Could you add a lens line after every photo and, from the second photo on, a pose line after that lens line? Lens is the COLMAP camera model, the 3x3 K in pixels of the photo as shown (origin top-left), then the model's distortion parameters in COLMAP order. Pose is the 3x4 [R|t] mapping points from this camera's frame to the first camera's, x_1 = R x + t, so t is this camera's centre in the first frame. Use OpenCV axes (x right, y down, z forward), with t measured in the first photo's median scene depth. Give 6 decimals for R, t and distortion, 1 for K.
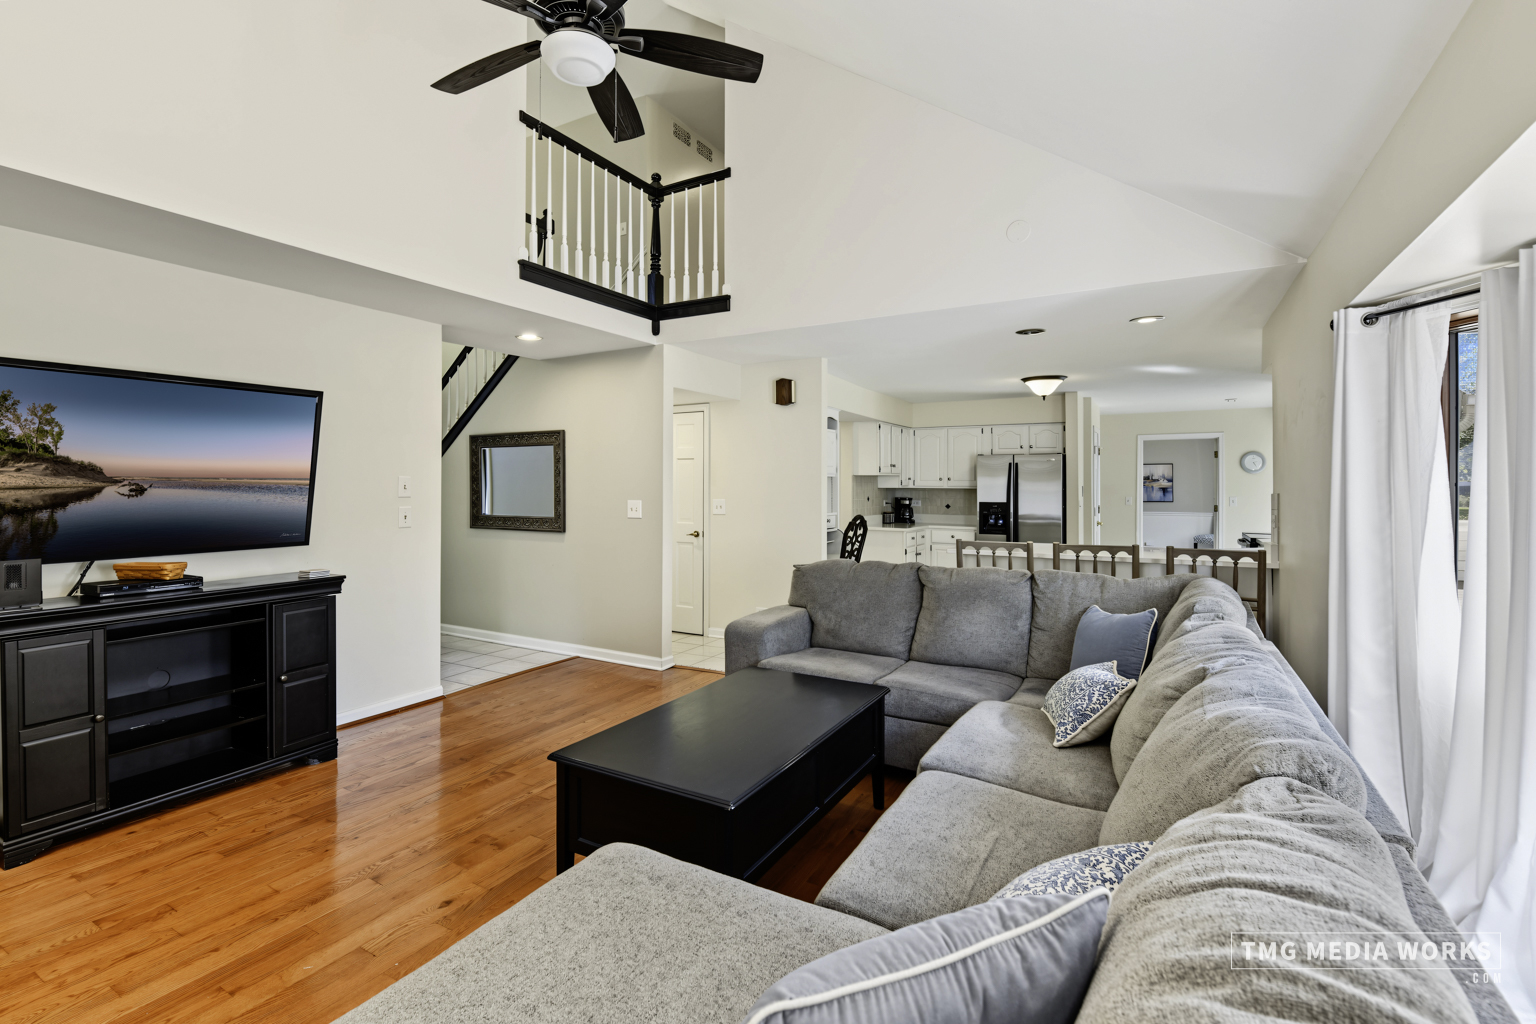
lens RADIAL K [[675.3, 0, 766.3], [0, 675.3, 496.2], [0, 0, 1]] dist [-0.015756, -0.002232]
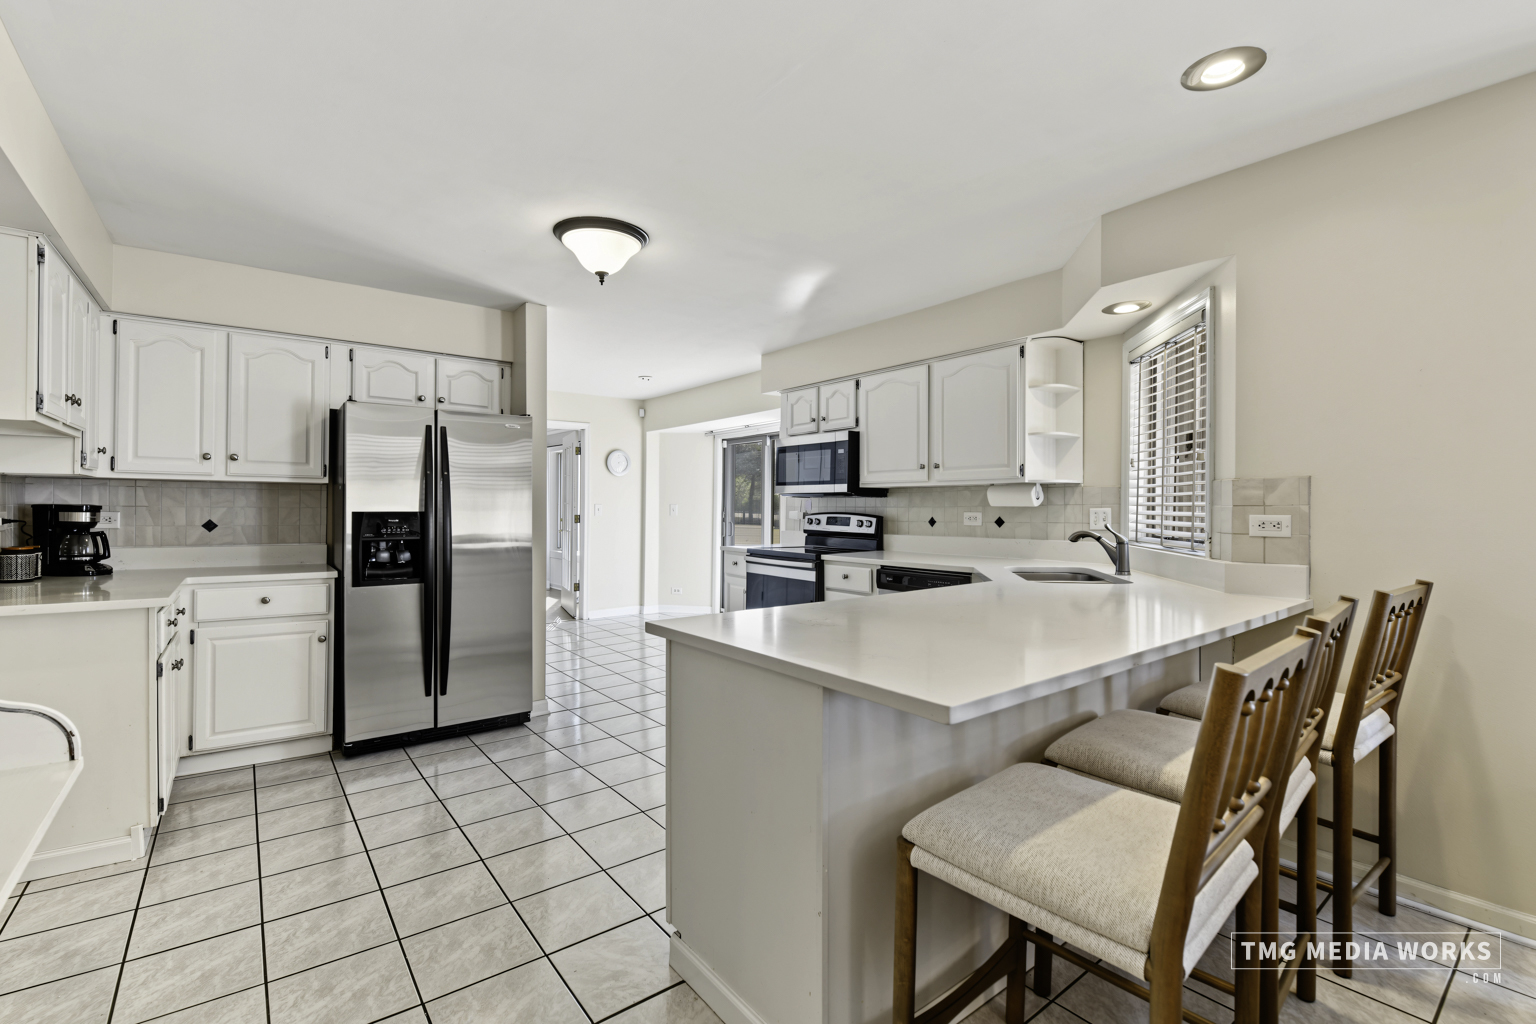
lens RADIAL K [[675.3, 0, 762.6], [0, 675.3, 504.7], [0, 0, 1]] dist [-0.015756, -0.002232]
pose [[0.397257, -0.001847, 0.917706, 0.032419], [0.010504, 0.999942, -0.002534, 0.007690], [-0.917647, 0.010646, 0.397253, 0.591806]]
